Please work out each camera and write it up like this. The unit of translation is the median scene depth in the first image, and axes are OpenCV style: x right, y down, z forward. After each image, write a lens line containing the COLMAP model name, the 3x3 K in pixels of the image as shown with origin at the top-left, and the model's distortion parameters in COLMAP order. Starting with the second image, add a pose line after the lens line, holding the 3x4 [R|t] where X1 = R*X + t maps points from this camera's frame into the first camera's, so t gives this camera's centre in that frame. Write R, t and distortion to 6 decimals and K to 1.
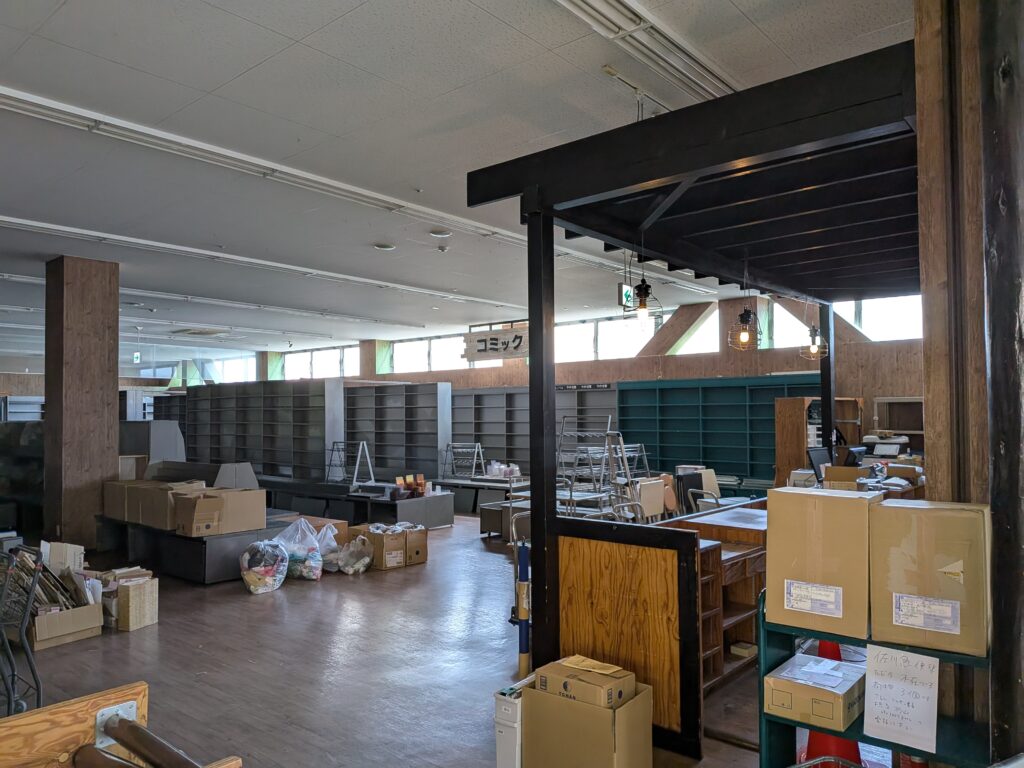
lens RADIAL K [[741.4, 0, 512.1], [0, 741.4, 397.7], [0, 0, 1]] dist [-0.004412, -0.007359]
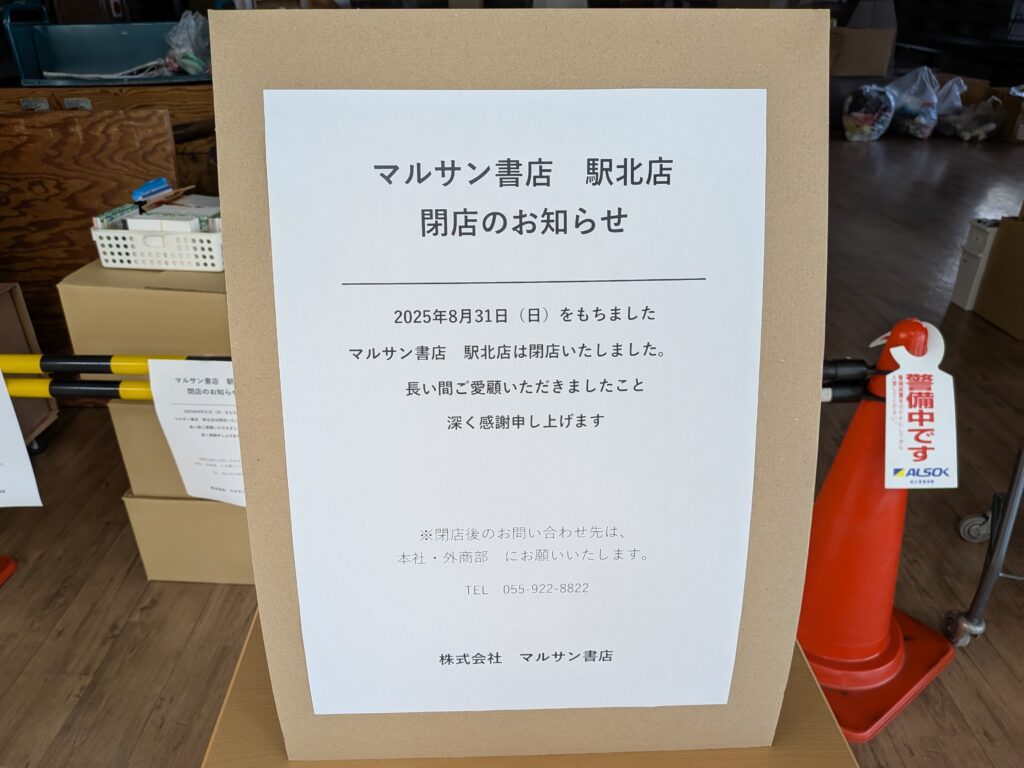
lens RADIAL K [[759.2, 0, 506.7], [0, 759.2, 396.9], [0, 0, 1]] dist [-0.033259, 0.001445]
pose [[0.644002, 0.362574, -0.673647, 0.139755], [0.022945, 0.871007, 0.490734, 0.058237], [0.764679, -0.331491, 0.552611, -0.003563]]
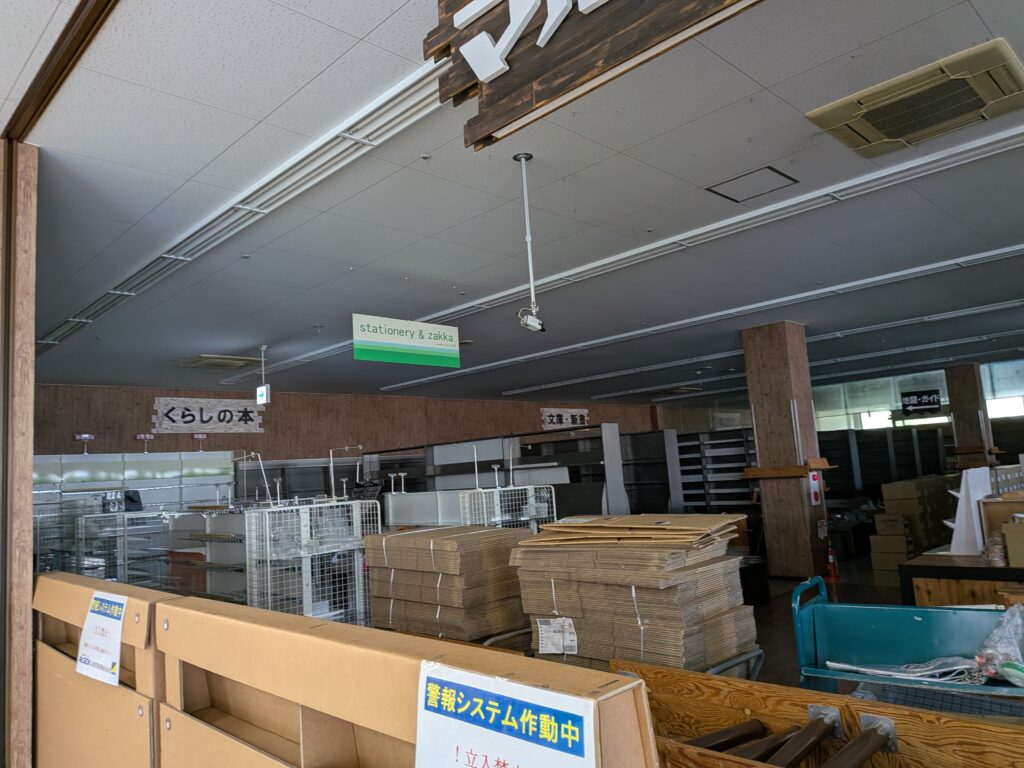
lens RADIAL K [[733.5, 0, 502.0], [0, 733.5, 382.9], [0, 0, 1]] dist [0.052124, -0.090407]
pose [[-0.094186, -0.111362, -0.989307, 0.032472], [0.089123, 0.988791, -0.119789, -0.005278], [0.991557, -0.099452, -0.083205, -0.026407]]
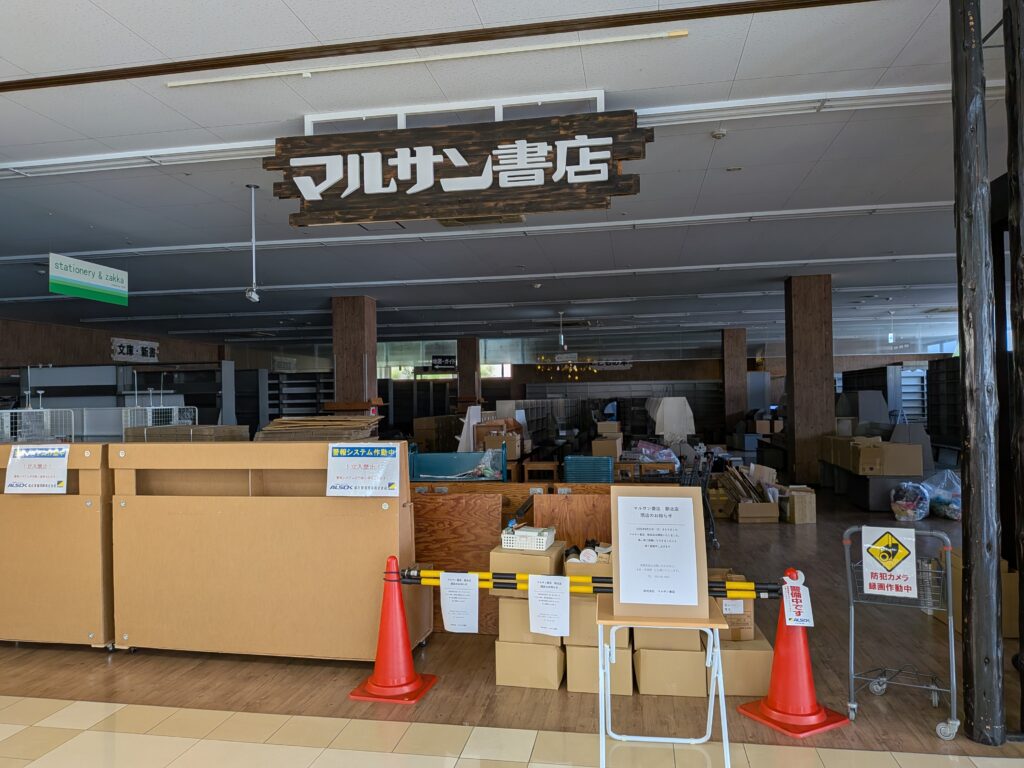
lens RADIAL K [[733.5, 0, 502.0], [0, 733.5, 382.9], [0, 0, 1]] dist [0.052124, -0.090407]
pose [[0.500839, -0.020004, -0.865309, 0.408199], [0.033440, 0.999434, -0.003750, 0.000865], [0.864894, -0.027057, 0.501224, -0.242391]]
